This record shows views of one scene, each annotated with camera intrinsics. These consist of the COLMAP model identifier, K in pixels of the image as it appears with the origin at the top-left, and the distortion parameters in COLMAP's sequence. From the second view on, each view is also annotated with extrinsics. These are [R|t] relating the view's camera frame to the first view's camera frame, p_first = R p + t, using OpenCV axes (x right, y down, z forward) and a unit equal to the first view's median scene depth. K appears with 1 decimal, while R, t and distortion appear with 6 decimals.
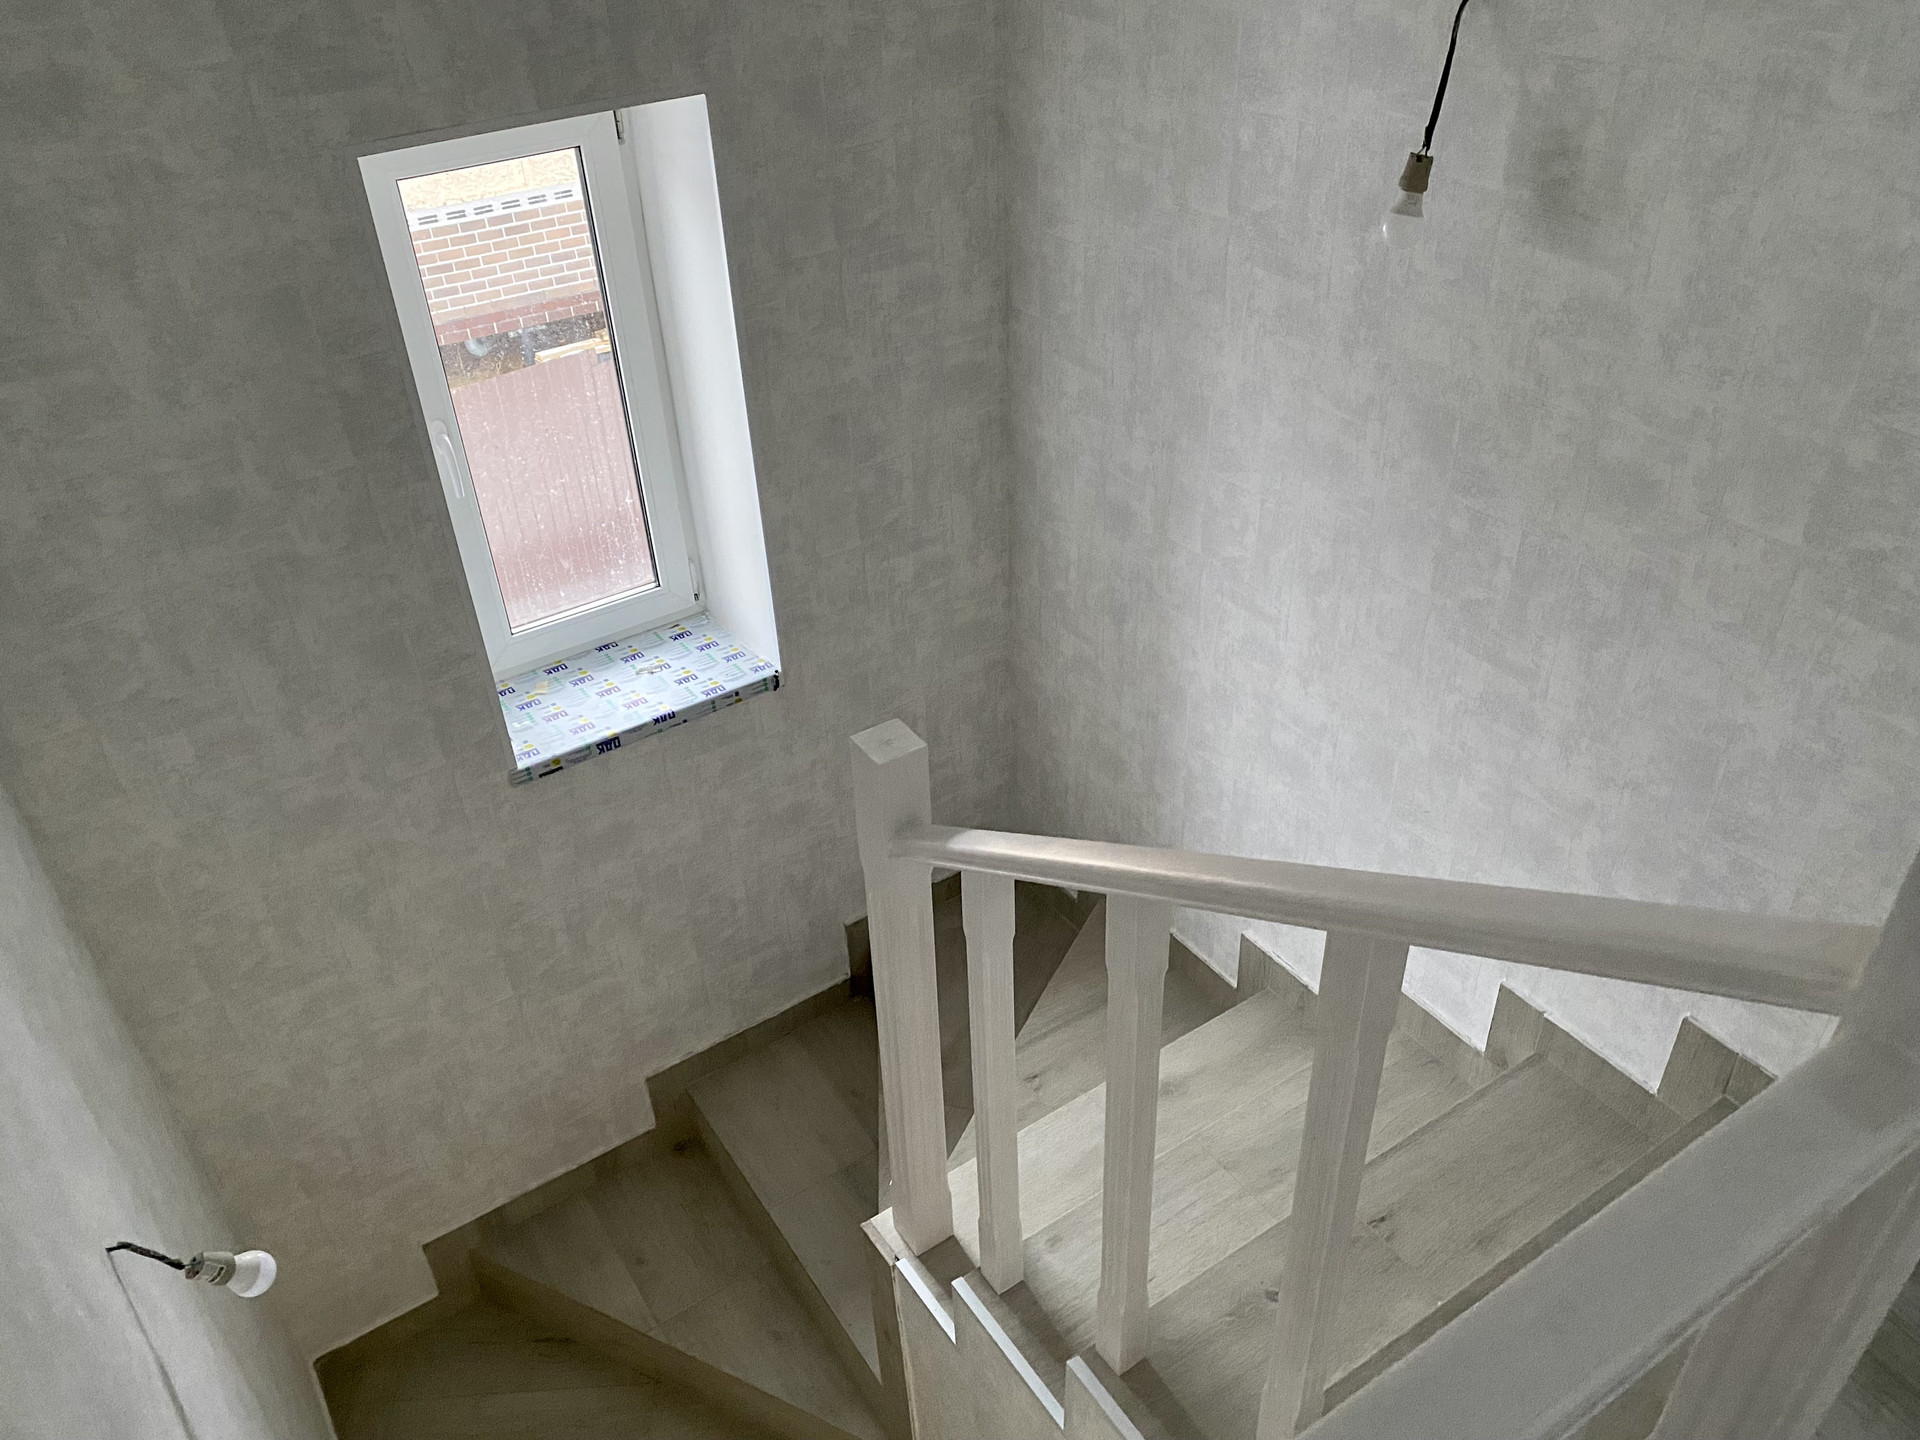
lens RADIAL K [[1482.0, 0, 948.7], [0, 1482.0, 733.8], [0, 0, 1]] dist [0.050457, -0.029710]
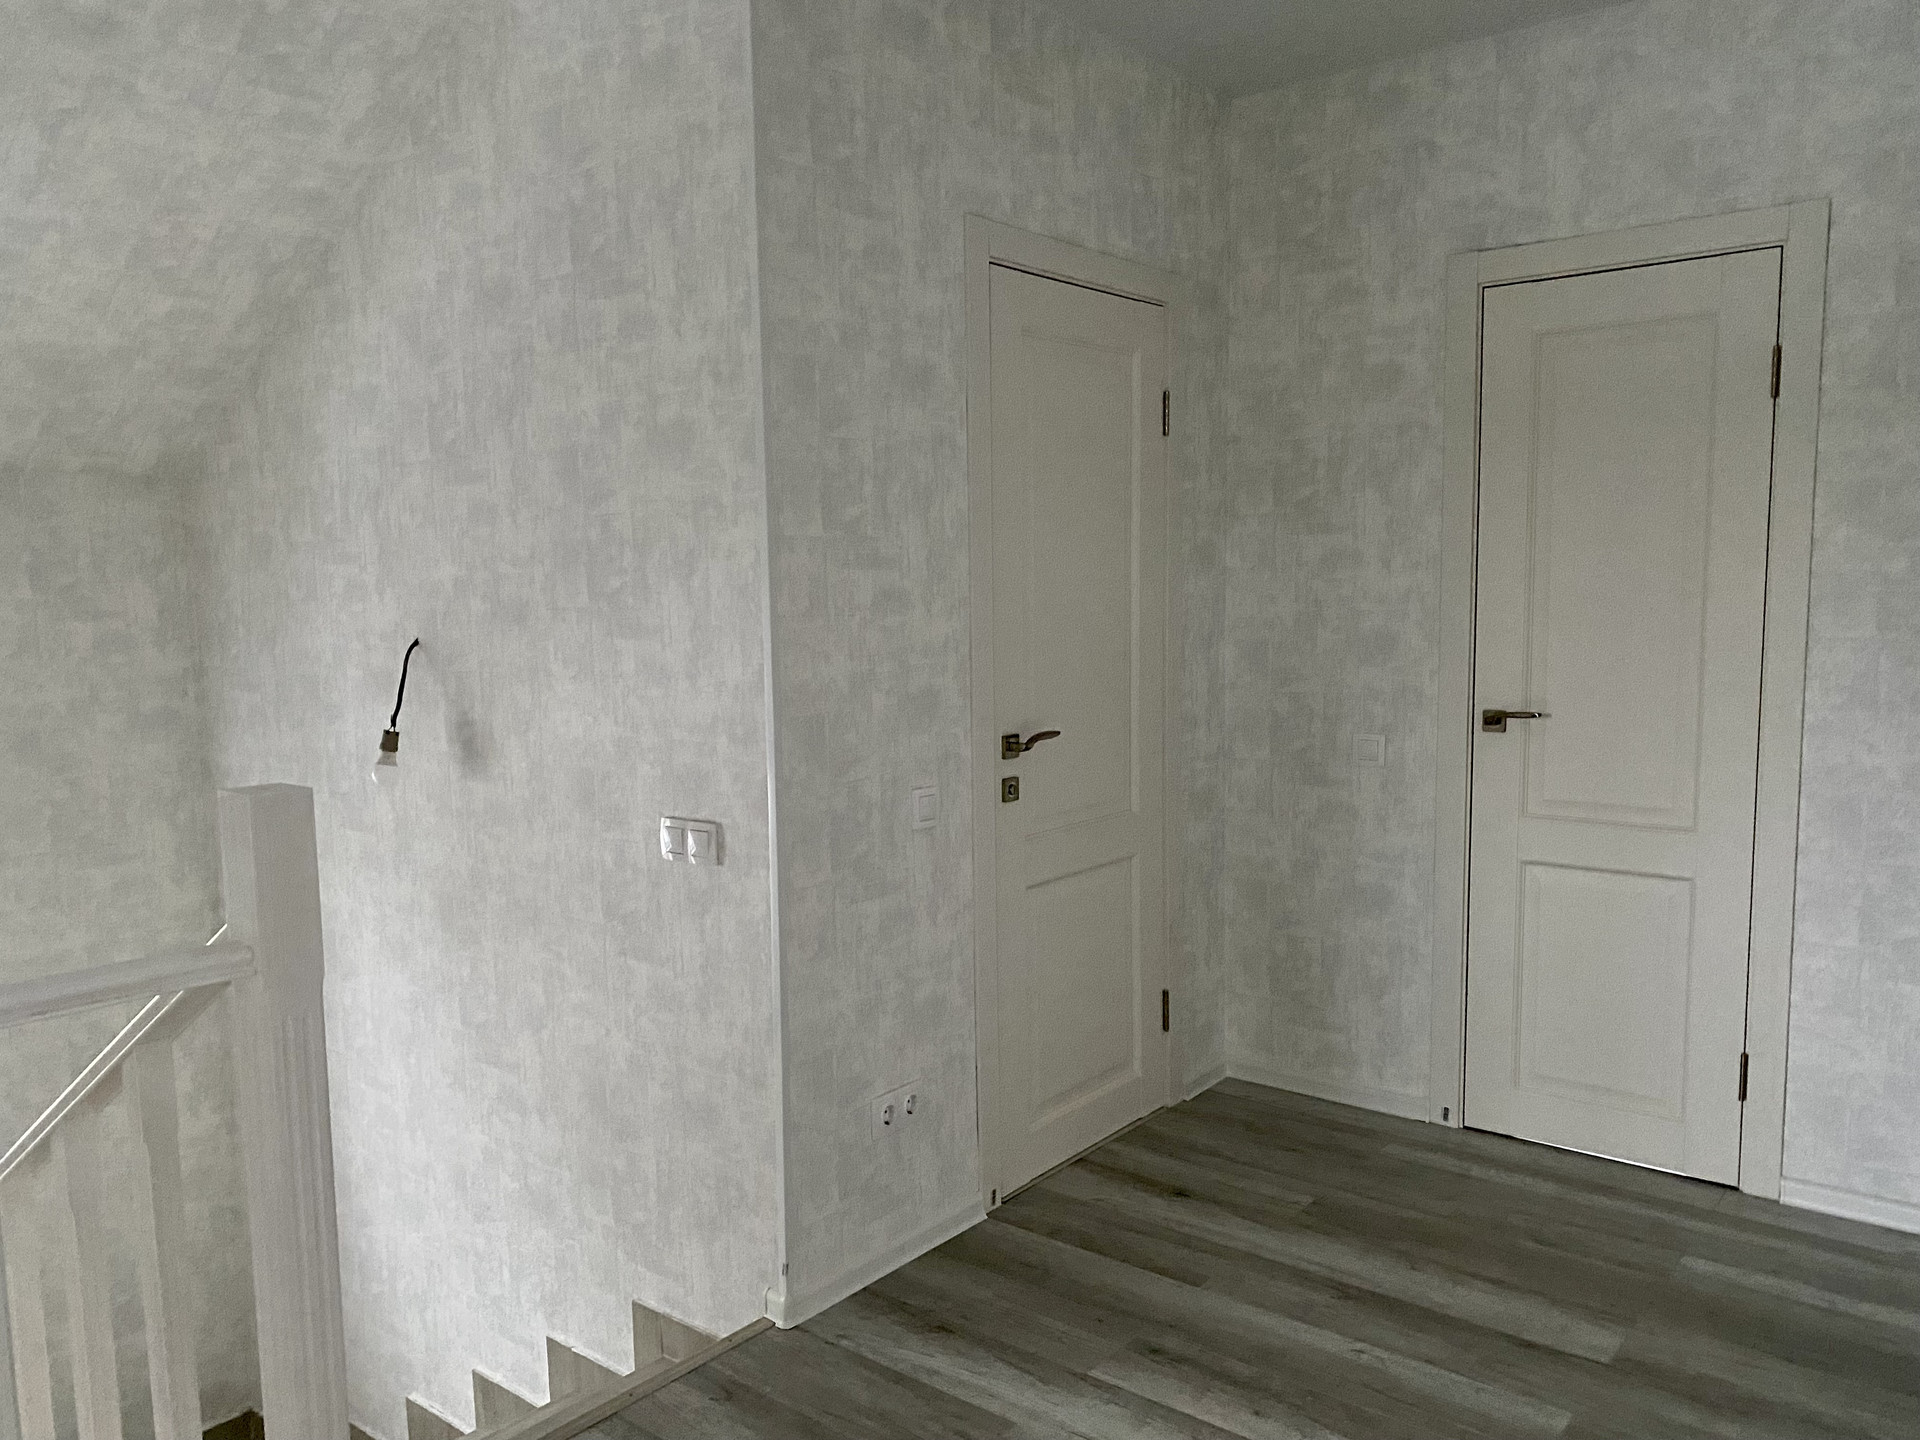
lens RADIAL K [[1482.0, 0, 948.7], [0, 1482.0, 733.8], [0, 0, 1]] dist [0.050457, -0.029710]
pose [[0.959782, -0.020650, 0.279985, 0.394751], [0.156683, 0.866928, -0.473167, 0.420592], [-0.232956, 0.498006, 0.835297, -0.429782]]
